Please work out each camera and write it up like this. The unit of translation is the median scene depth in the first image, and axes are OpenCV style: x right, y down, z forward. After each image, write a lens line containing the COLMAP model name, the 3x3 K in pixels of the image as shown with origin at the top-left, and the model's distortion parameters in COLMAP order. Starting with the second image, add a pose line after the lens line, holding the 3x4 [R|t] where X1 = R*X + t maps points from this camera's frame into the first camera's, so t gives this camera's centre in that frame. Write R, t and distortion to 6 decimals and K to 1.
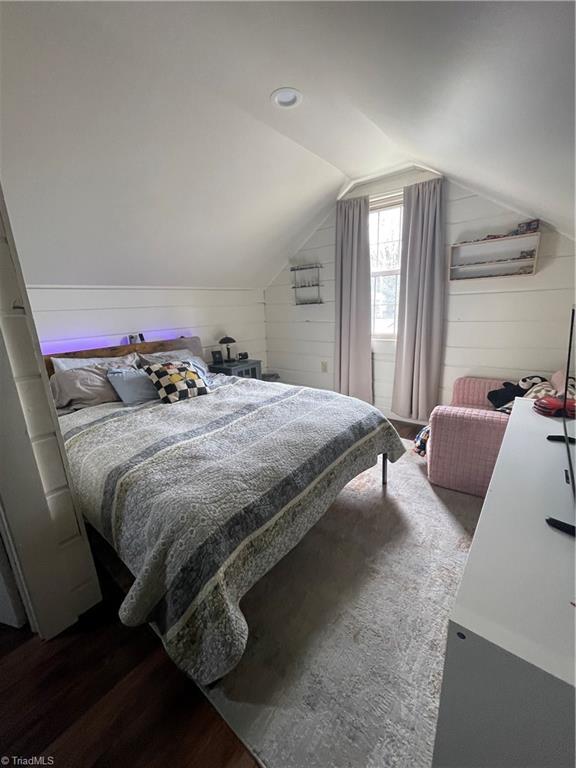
lens RADIAL K [[309.6, 0, 286.0], [0, 309.6, 381.0], [0, 0, 1]] dist [-0.000812, 0.000183]
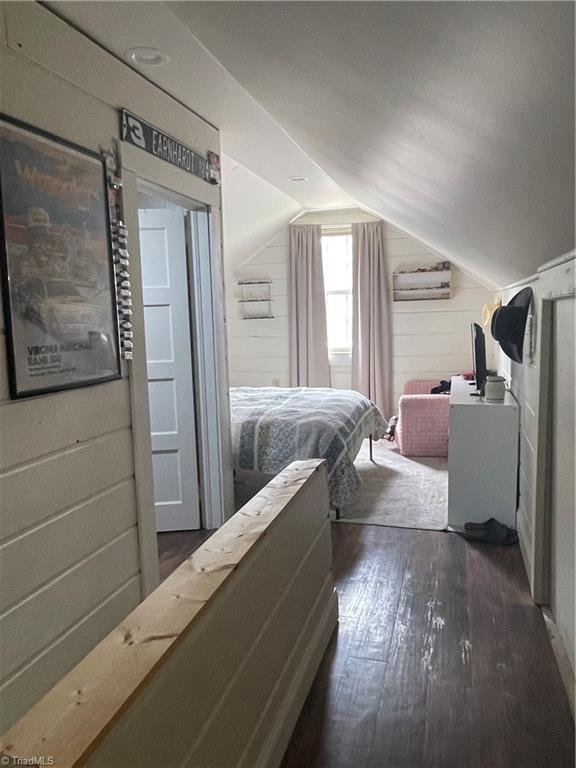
lens RADIAL K [[555.6, 0, 278.6], [0, 555.6, 383.8], [0, 0, 1]] dist [0.029407, -0.000130]
pose [[0.931473, -0.030606, 0.362521, -0.697797], [0.076221, 0.990758, -0.112200, 0.207805], [-0.355736, 0.132143, 0.925197, -0.824704]]
